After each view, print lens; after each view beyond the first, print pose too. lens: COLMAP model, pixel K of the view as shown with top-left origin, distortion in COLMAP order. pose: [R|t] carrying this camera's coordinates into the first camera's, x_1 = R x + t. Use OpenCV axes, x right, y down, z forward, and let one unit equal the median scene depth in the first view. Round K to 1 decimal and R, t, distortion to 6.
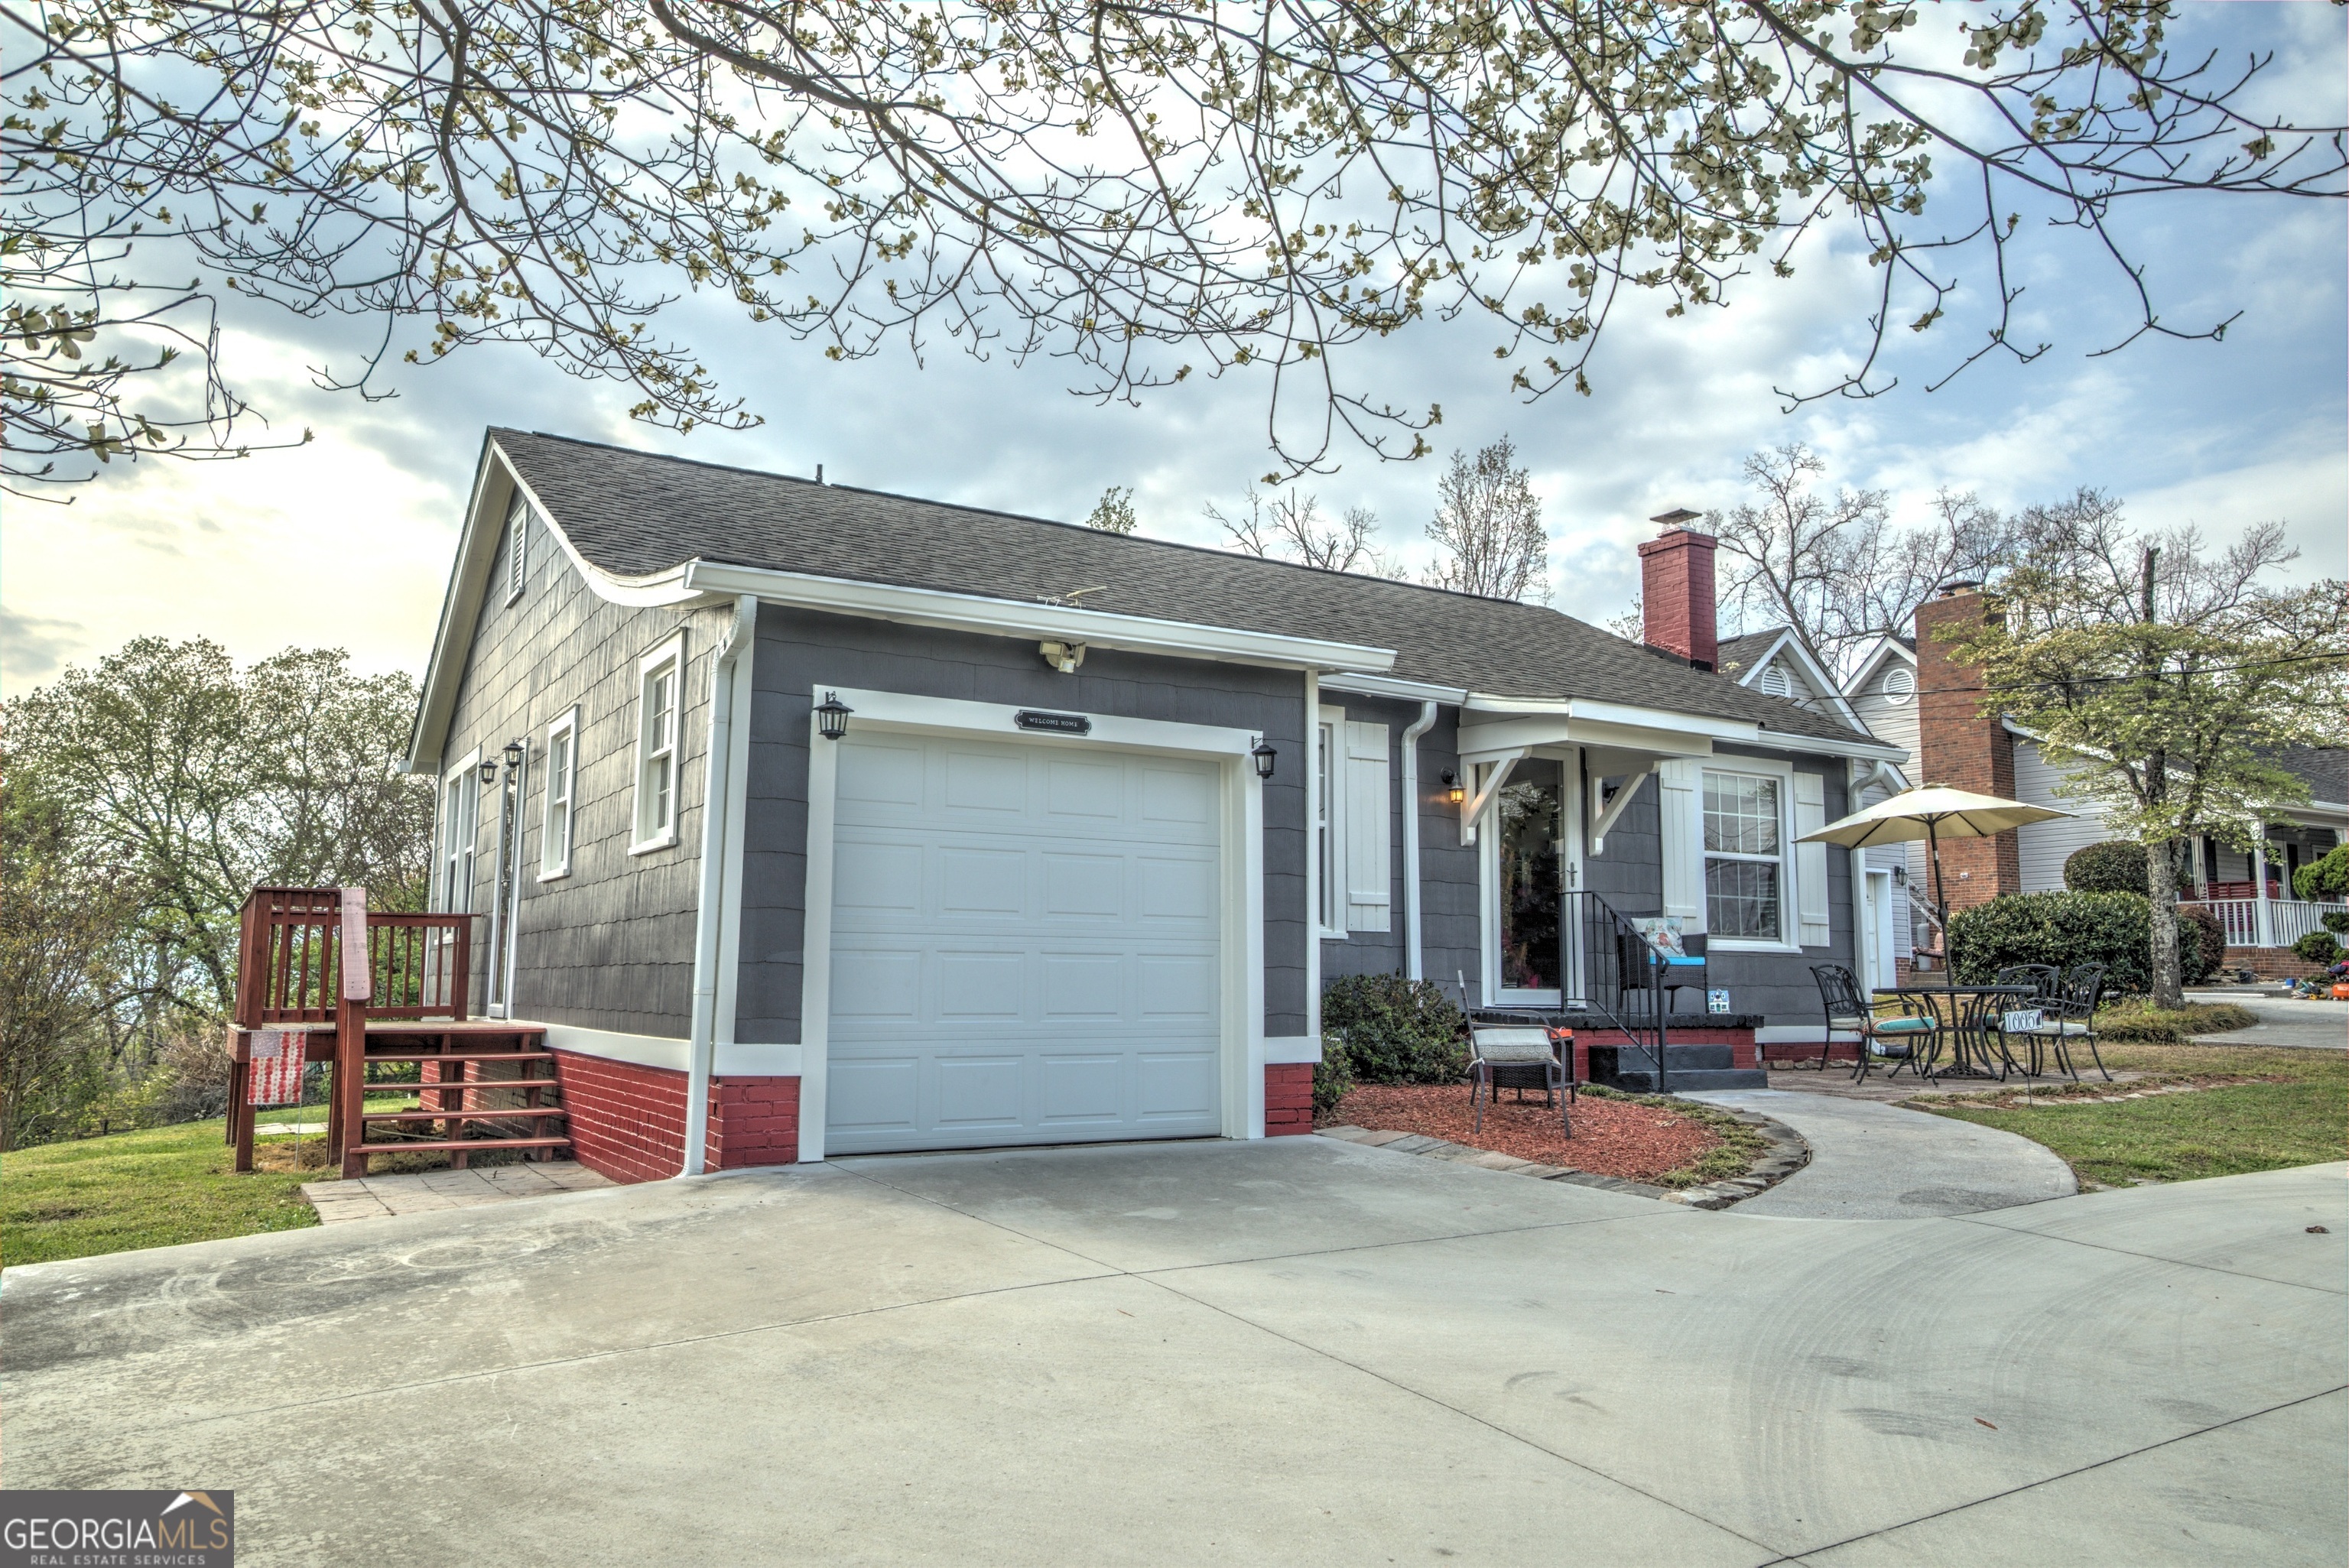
lens RADIAL K [[1678.4, 0, 1171.2], [0, 1678.4, 786.5], [0, 0, 1]] dist [-0.006735, -0.000639]
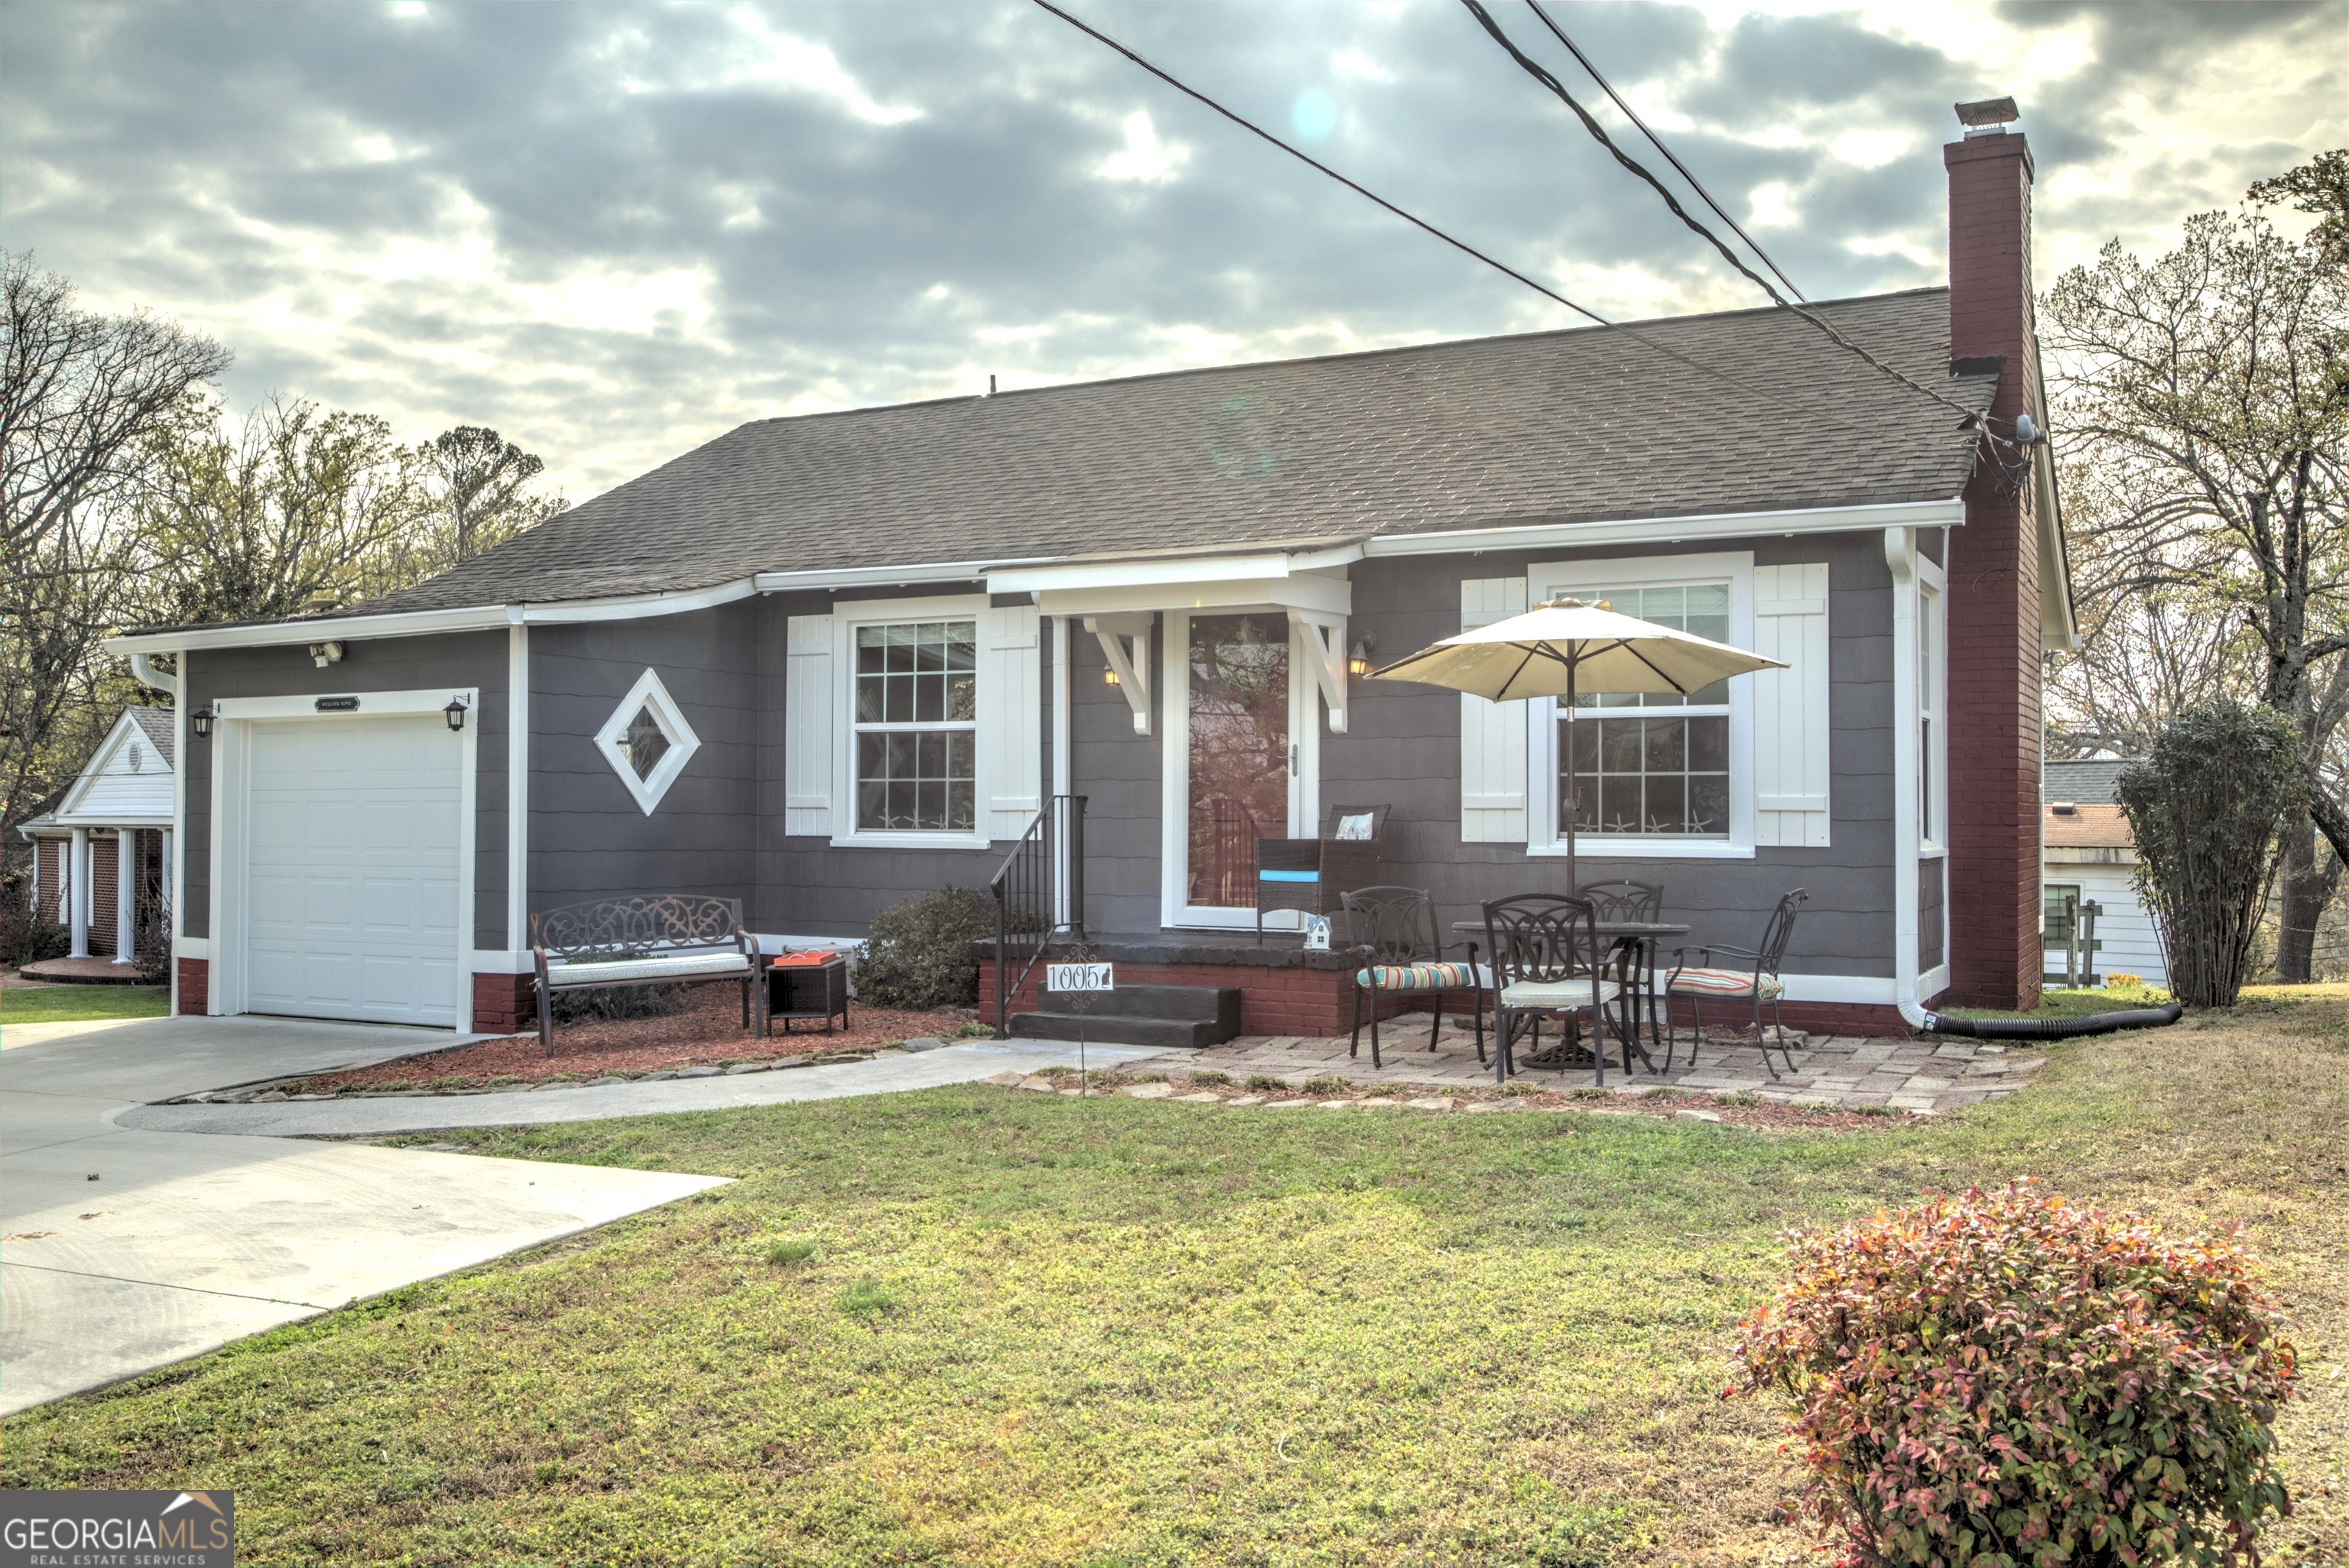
lens RADIAL K [[2059.8, 0, 1166.1], [0, 2059.8, 778.9], [0, 0, 1]] dist [-0.032913, 0.016788]
pose [[0.483883, -0.022736, -0.874837, 1.546973], [0.108795, 0.993470, 0.034357, 0.033467], [0.868344, -0.111803, 0.483197, 0.737343]]
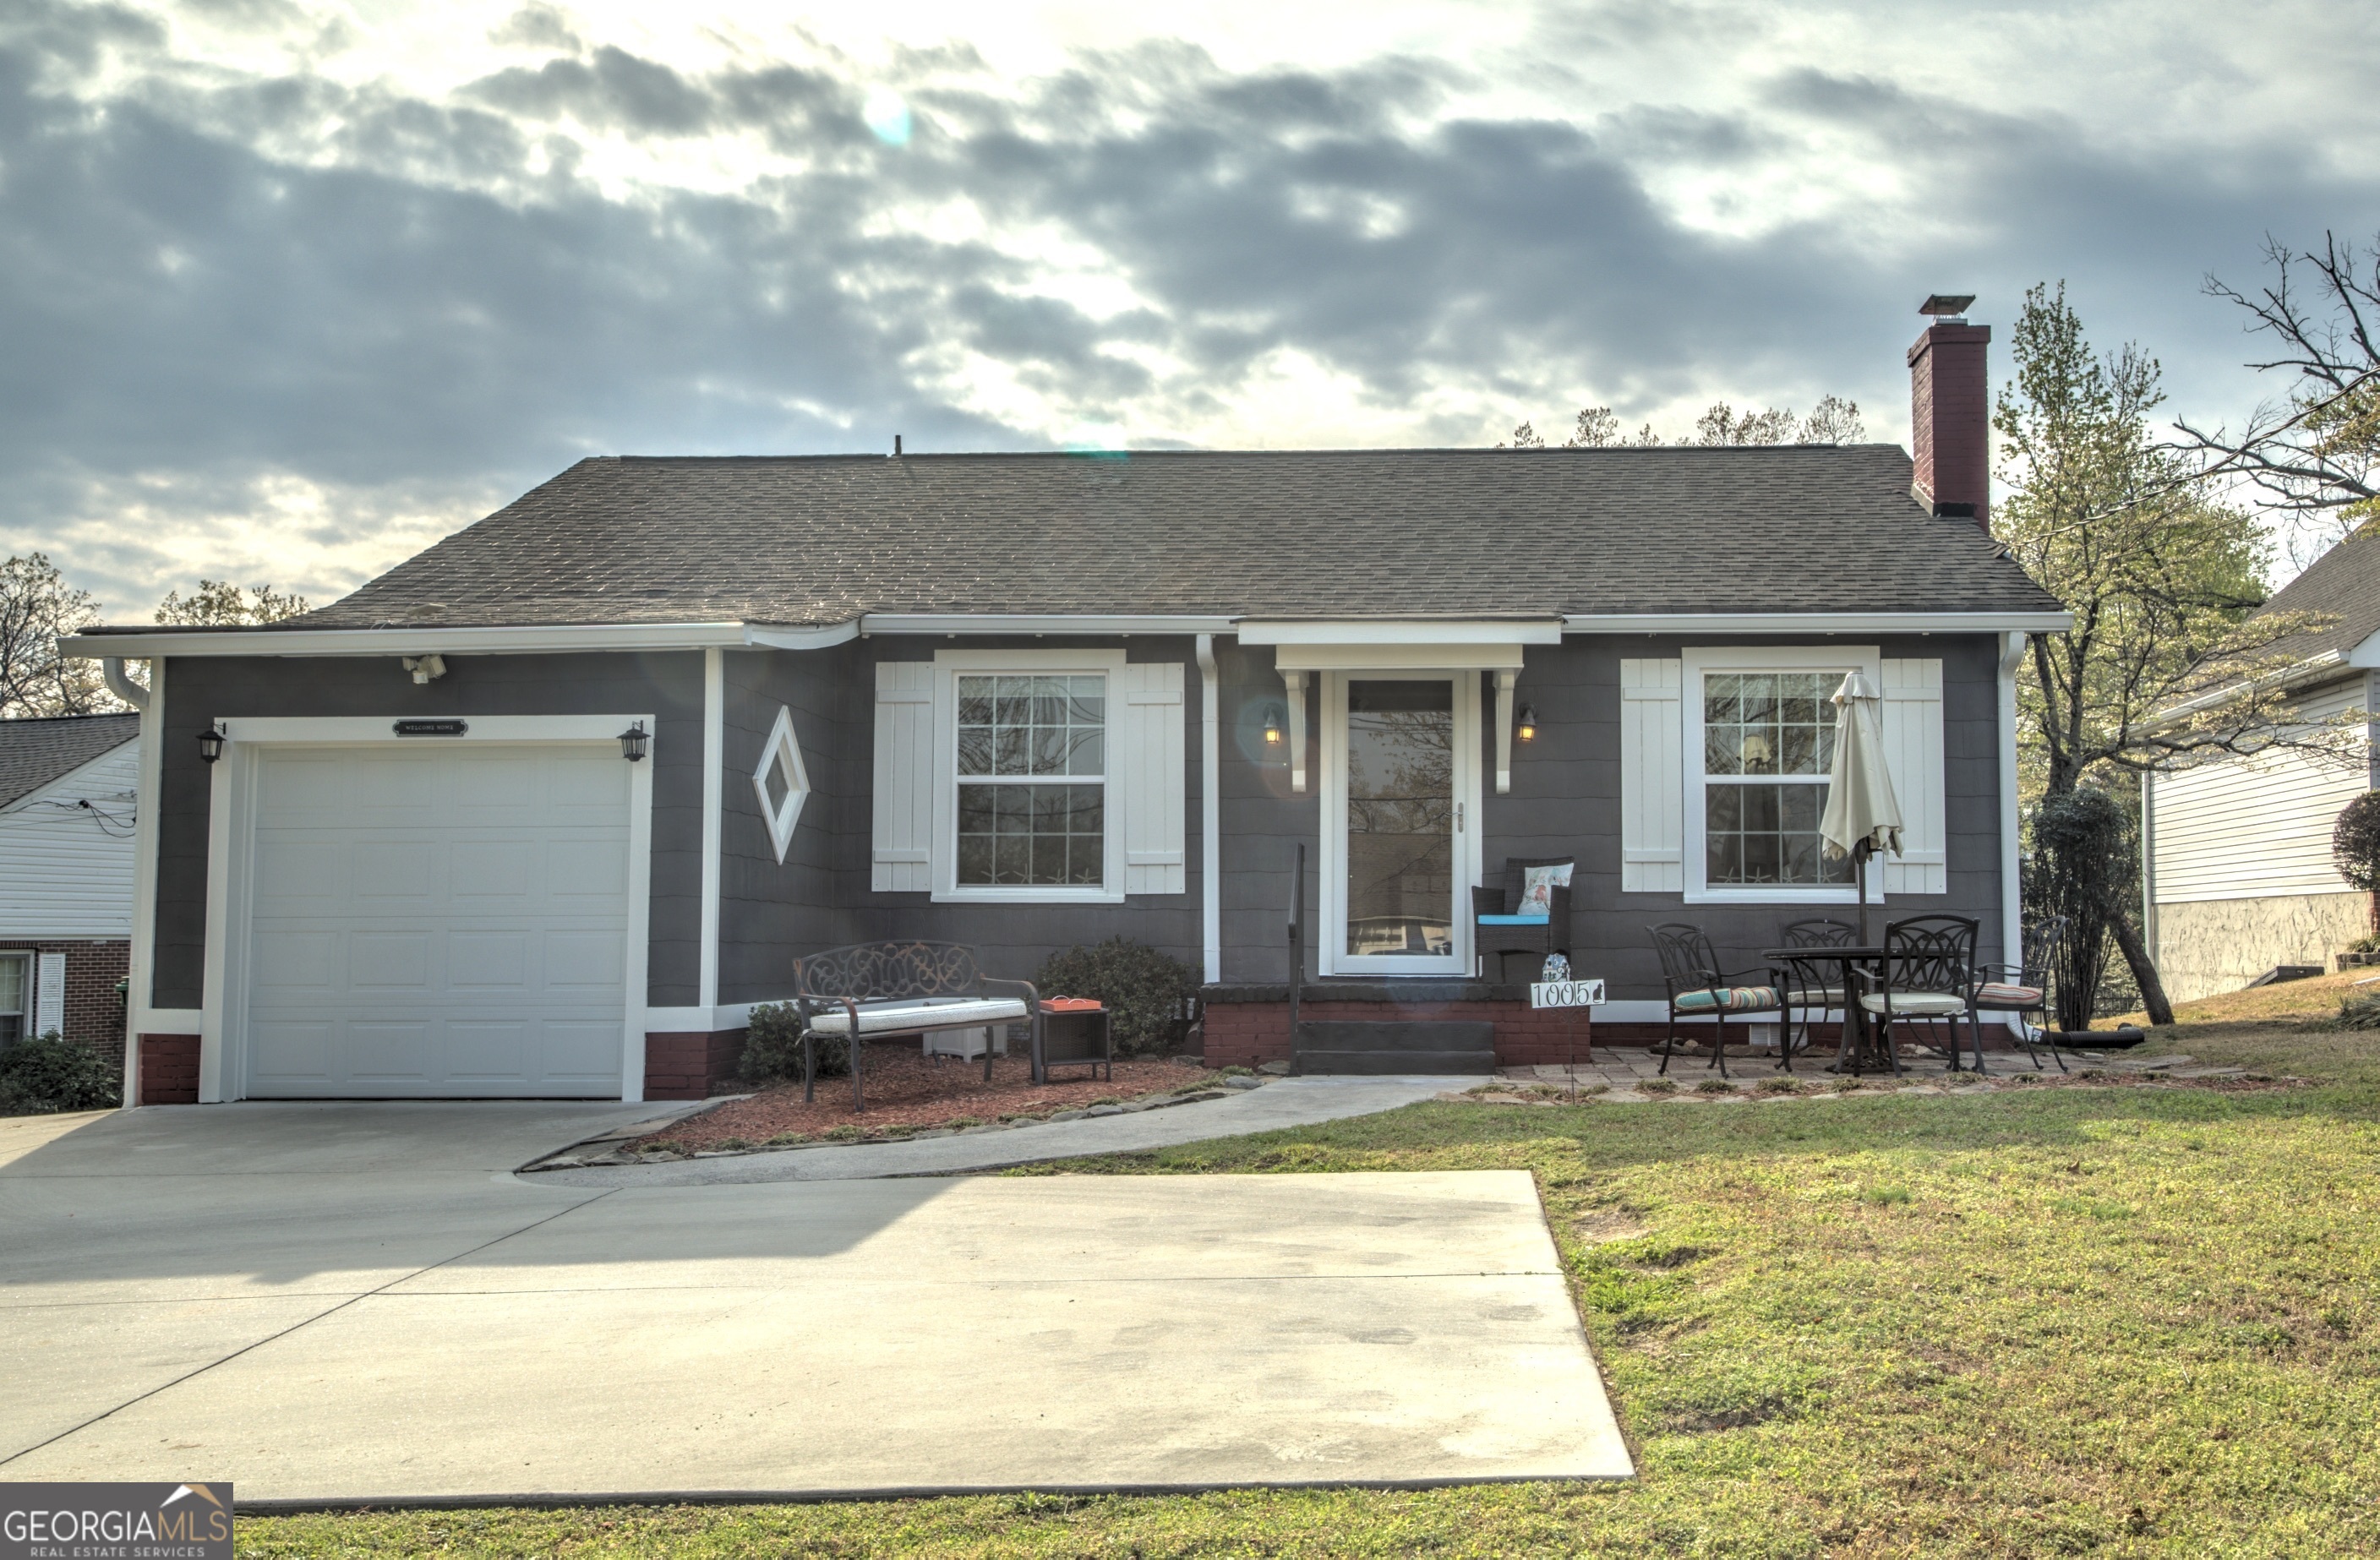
lens RADIAL K [[2087.4, 0, 1208.8], [0, 2087.4, 797.1], [0, 0, 1]] dist [0.003816, -0.011562]
pose [[0.815285, -0.051576, -0.576758, 1.098414], [0.076780, 0.996860, 0.019391, 0.020117], [0.573947, -0.060092, 0.816685, 0.141321]]
